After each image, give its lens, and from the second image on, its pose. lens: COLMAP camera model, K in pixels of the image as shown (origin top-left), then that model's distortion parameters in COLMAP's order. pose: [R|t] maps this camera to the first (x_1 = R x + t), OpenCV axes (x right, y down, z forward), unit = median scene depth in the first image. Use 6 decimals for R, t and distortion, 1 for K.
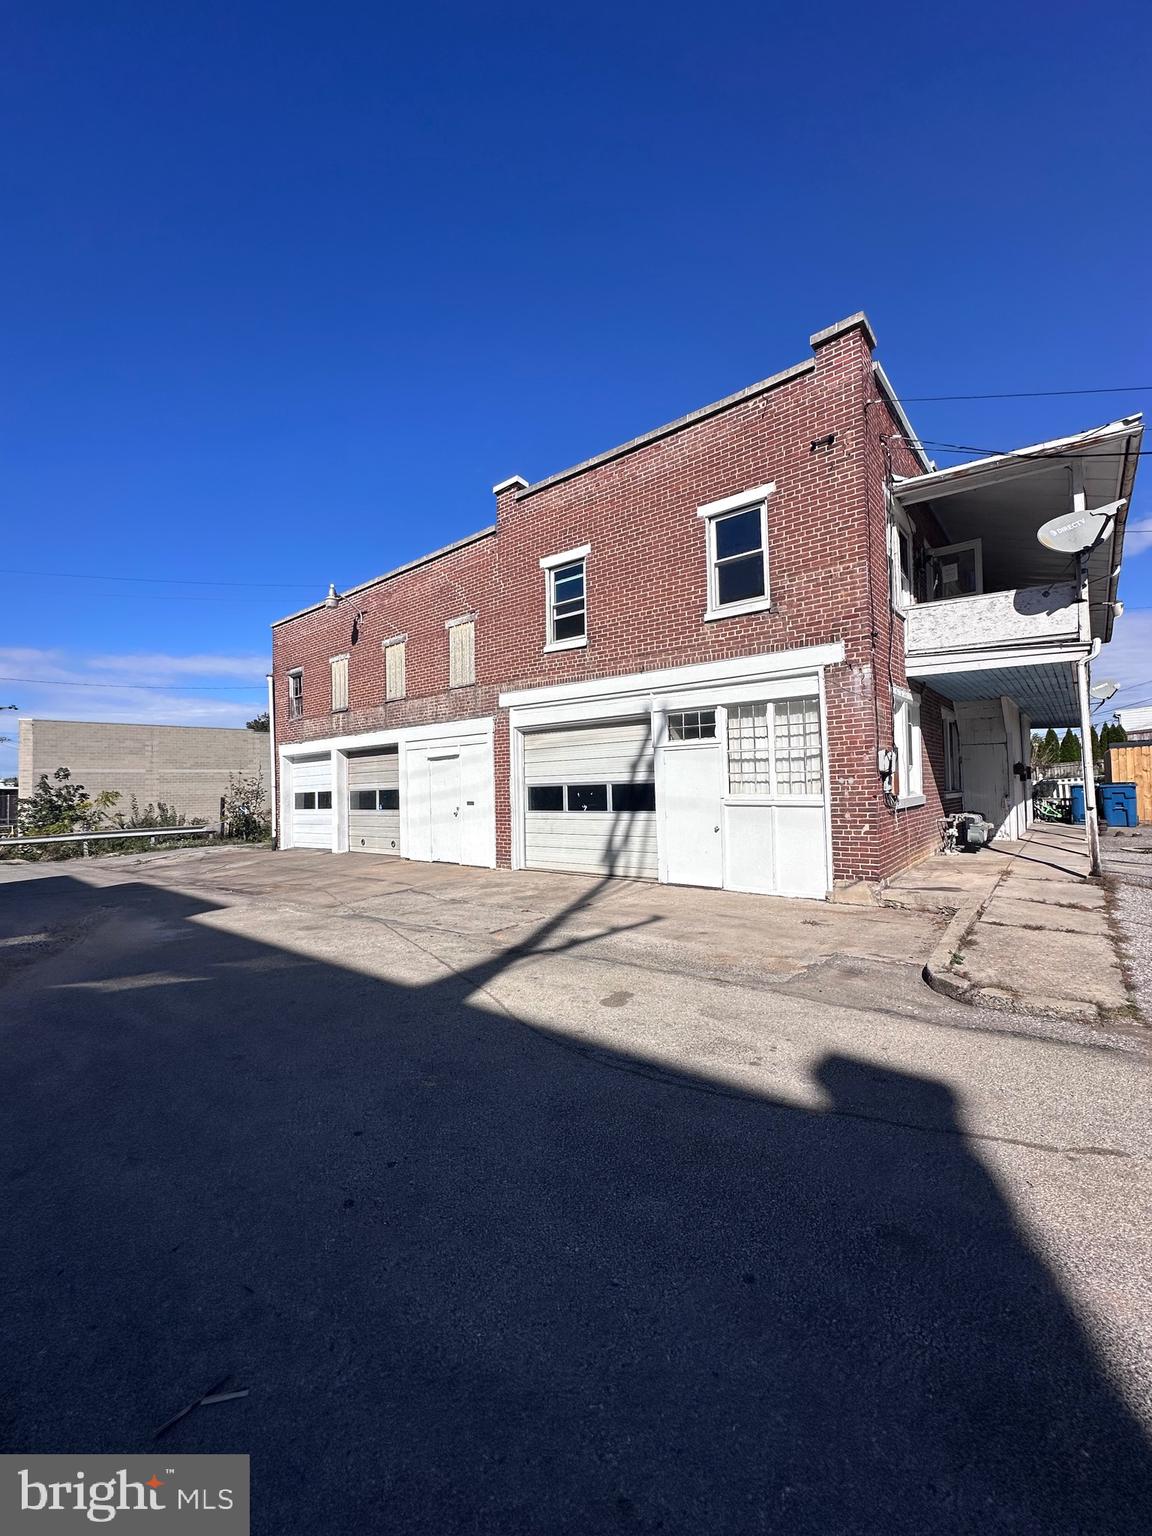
lens RADIAL K [[620.6, 0, 576.0], [0, 620.6, 768.0], [0, 0, 1]] dist [-0.001796, -0.000250]
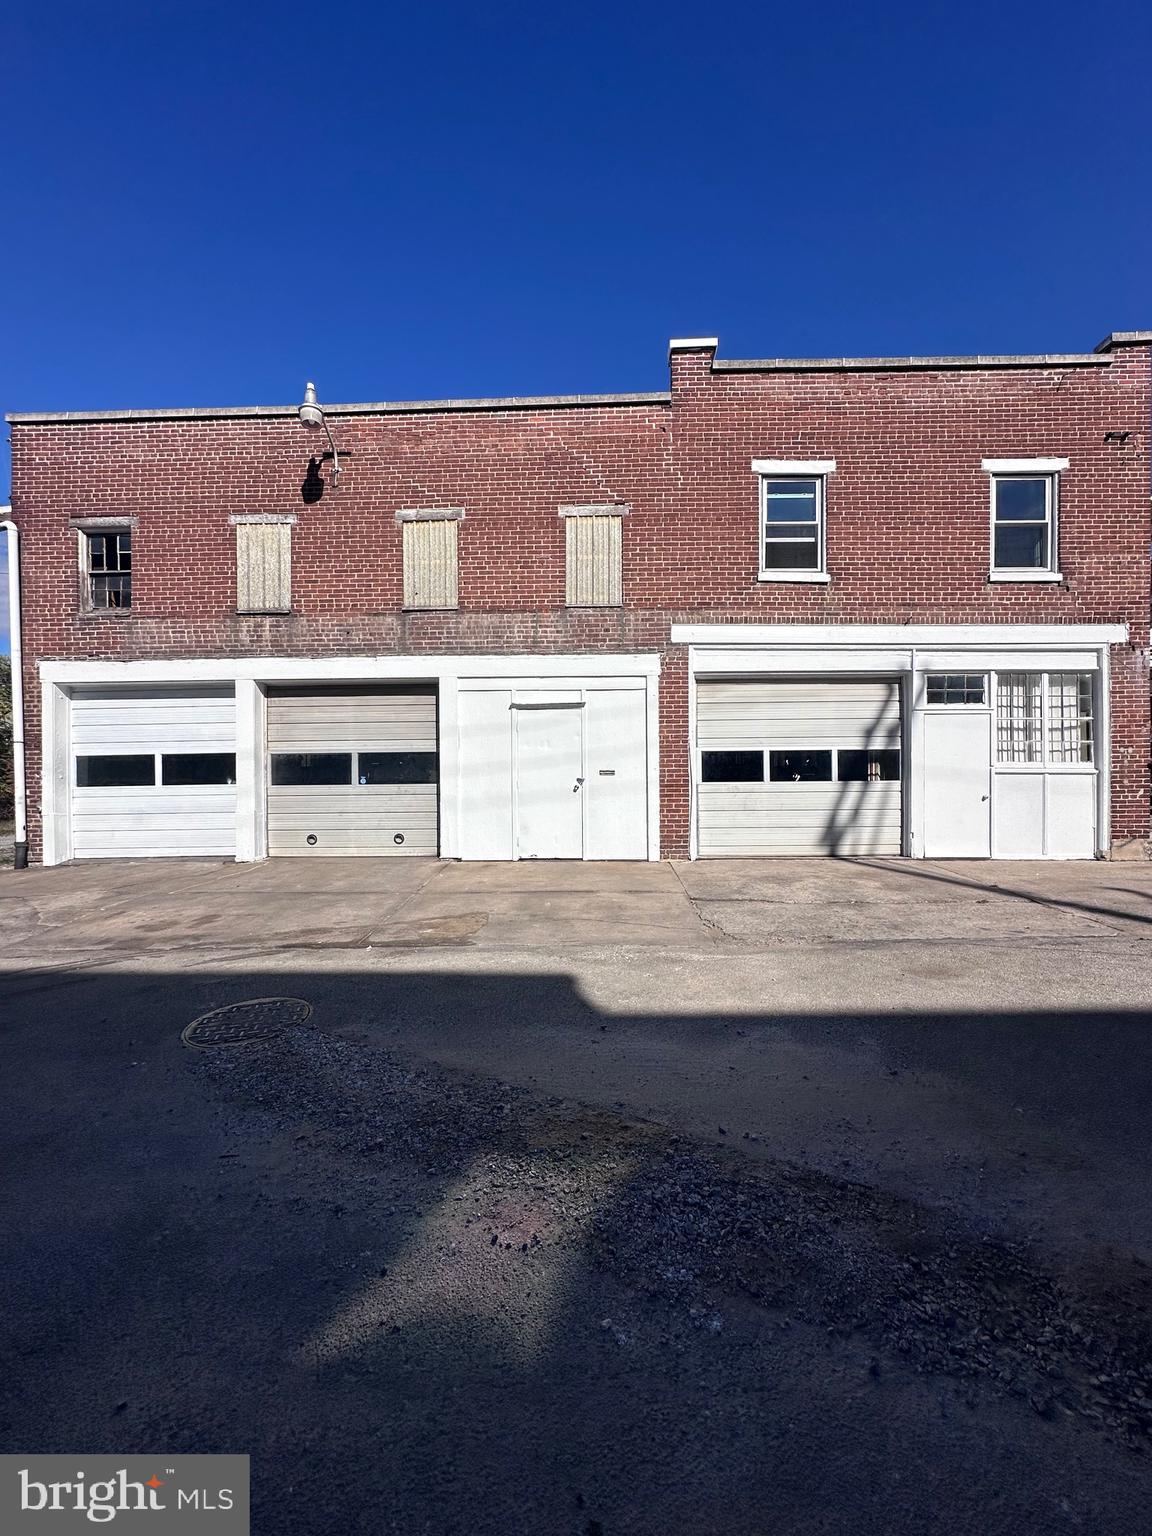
lens RADIAL K [[620.6, 0, 576.0], [0, 620.6, 768.0], [0, 0, 1]] dist [-0.001796, -0.000250]
pose [[0.780831, 0.017936, 0.624485, -0.718519], [-0.031805, 0.999433, 0.011063, 0.050090], [-0.623933, -0.028500, 0.780958, 0.523209]]
